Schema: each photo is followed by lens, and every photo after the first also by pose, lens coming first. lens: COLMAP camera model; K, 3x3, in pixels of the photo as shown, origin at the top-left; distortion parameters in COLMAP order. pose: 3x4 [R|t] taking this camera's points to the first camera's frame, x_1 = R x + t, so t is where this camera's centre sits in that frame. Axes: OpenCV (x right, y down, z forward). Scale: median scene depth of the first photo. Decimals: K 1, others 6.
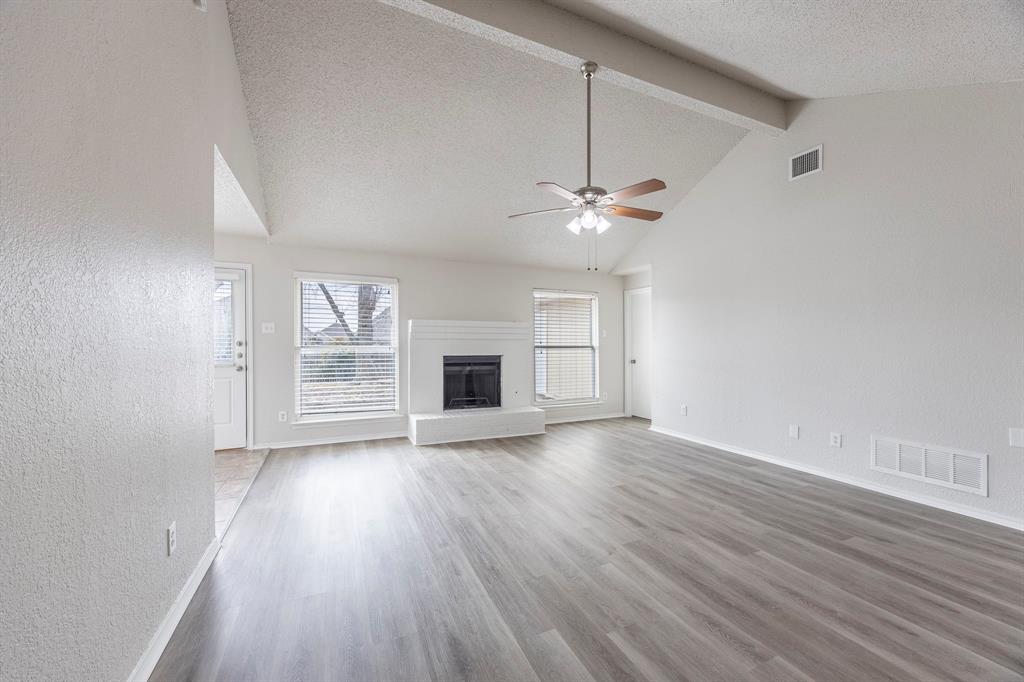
lens RADIAL K [[393.8, 0, 512.4], [0, 393.8, 343.3], [0, 0, 1]] dist [-0.002919, 0.000770]
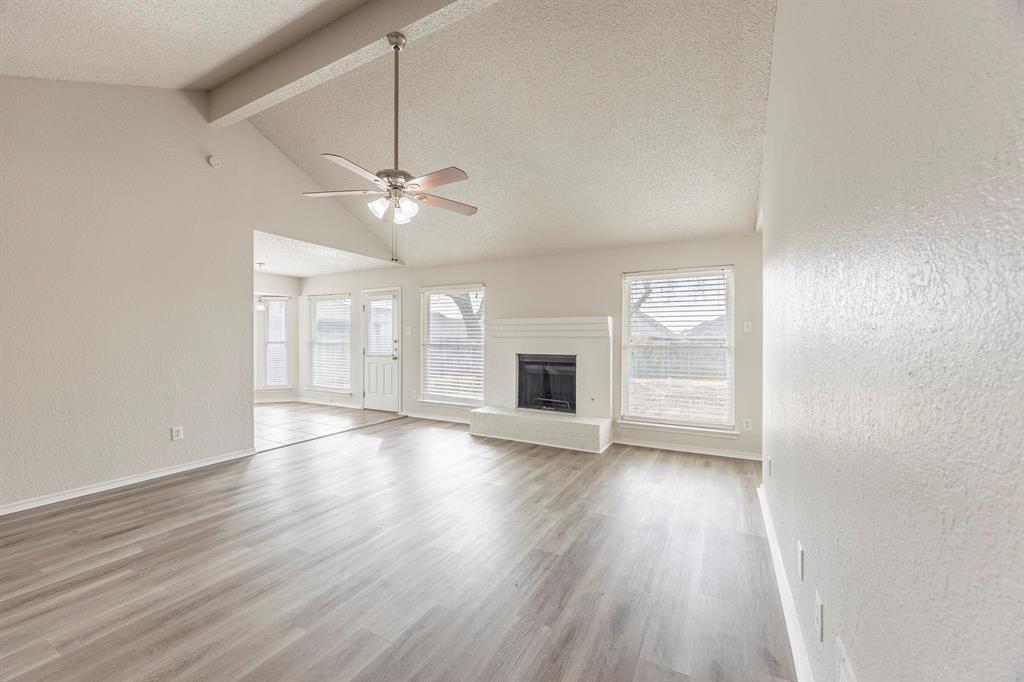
lens RADIAL K [[393.8, 0, 511.5], [0, 393.8, 342.7], [0, 0, 1]] dist [-0.002919, 0.000770]
pose [[0.606142, 0.004926, -0.795341, 0.866931], [-0.000467, 0.999983, 0.005838, -0.003502], [0.795356, -0.003167, 0.606134, 0.524368]]
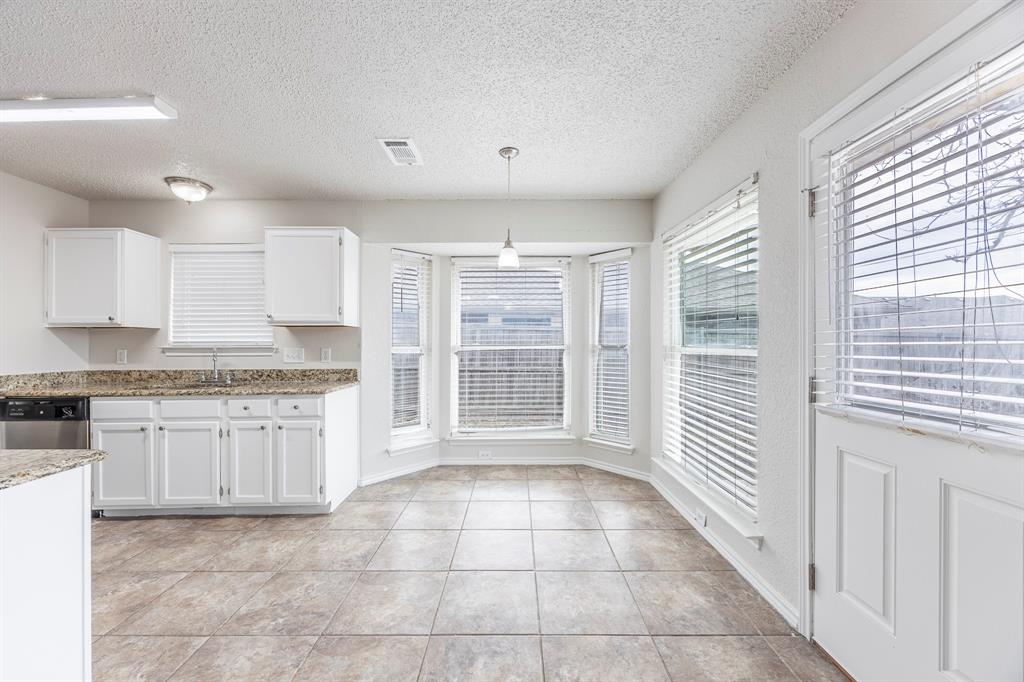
lens RADIAL K [[393.8, 0, 510.9], [0, 393.8, 342.5], [0, 0, 1]] dist [-0.002919, 0.000770]
pose [[-0.405892, 0.000675, -0.913921, -0.476108], [0.002024, 0.999998, -0.000160, -0.003323], [0.913919, -0.001914, -0.405893, 0.959540]]
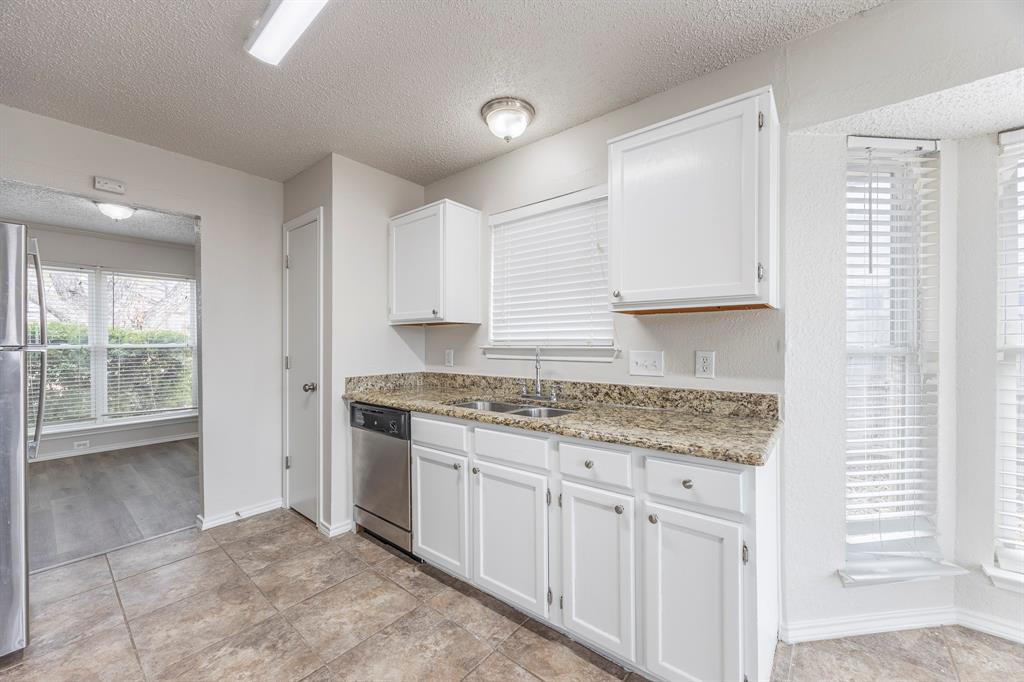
lens RADIAL K [[393.8, 0, 514.6], [0, 393.8, 343.3], [0, 0, 1]] dist [-0.002919, 0.000770]
pose [[-0.892014, 0.006601, -0.451960, -0.695092], [0.004525, 0.999974, 0.005675, -0.004962], [0.451985, 0.003017, -0.892020, 0.542615]]
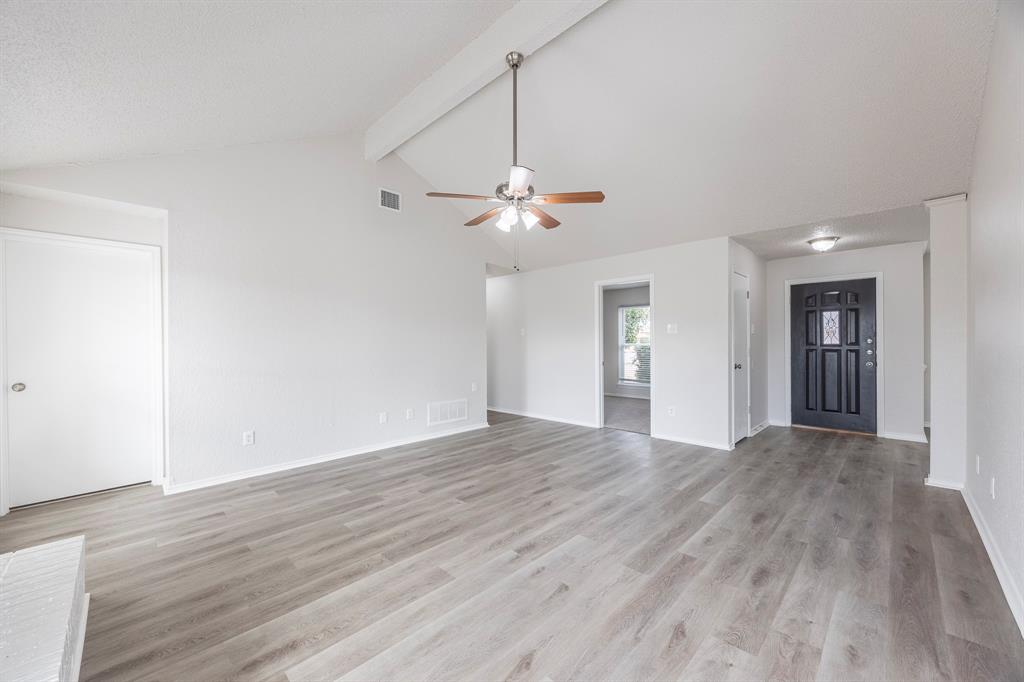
lens RADIAL K [[393.8, 0, 512.1], [0, 393.8, 341.5], [0, 0, 1]] dist [-0.002919, 0.000770]
pose [[-0.365723, 0.005627, 0.930707, -0.562169], [0.005659, 0.999977, -0.003822, -0.003741], [-0.930707, 0.003869, -0.365746, 1.086472]]
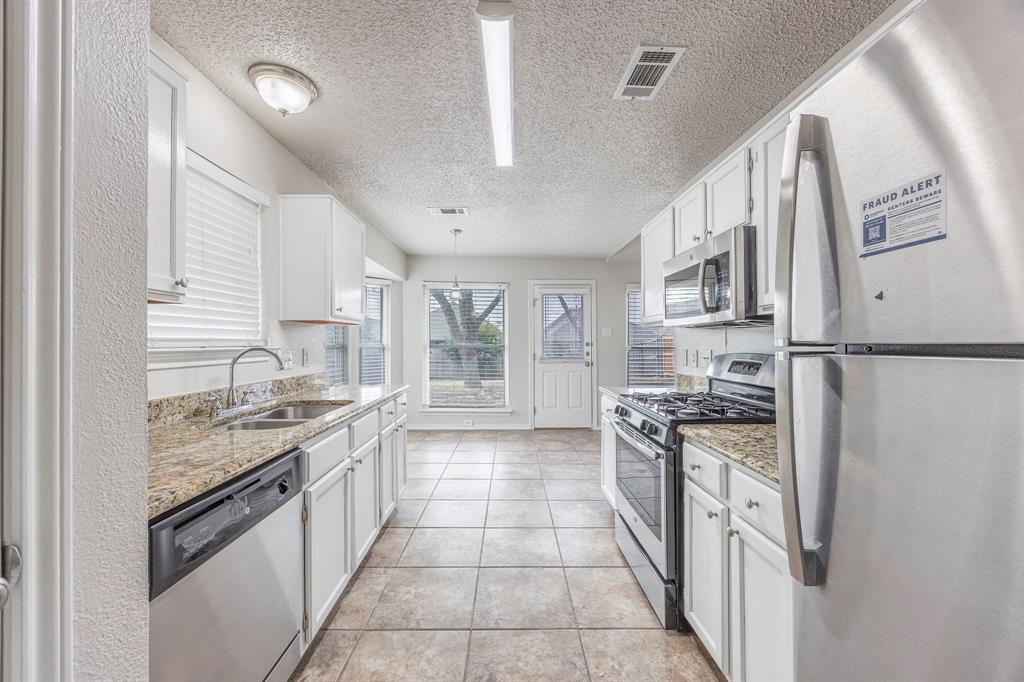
lens RADIAL K [[393.8, 0, 511.3], [0, 393.8, 341.8], [0, 0, 1]] dist [-0.002919, 0.000770]
pose [[0.917530, 0.000216, -0.397667, -0.485738], [-0.001800, 0.999992, -0.003611, -0.002730], [0.397663, 0.004029, 0.917523, -0.282604]]
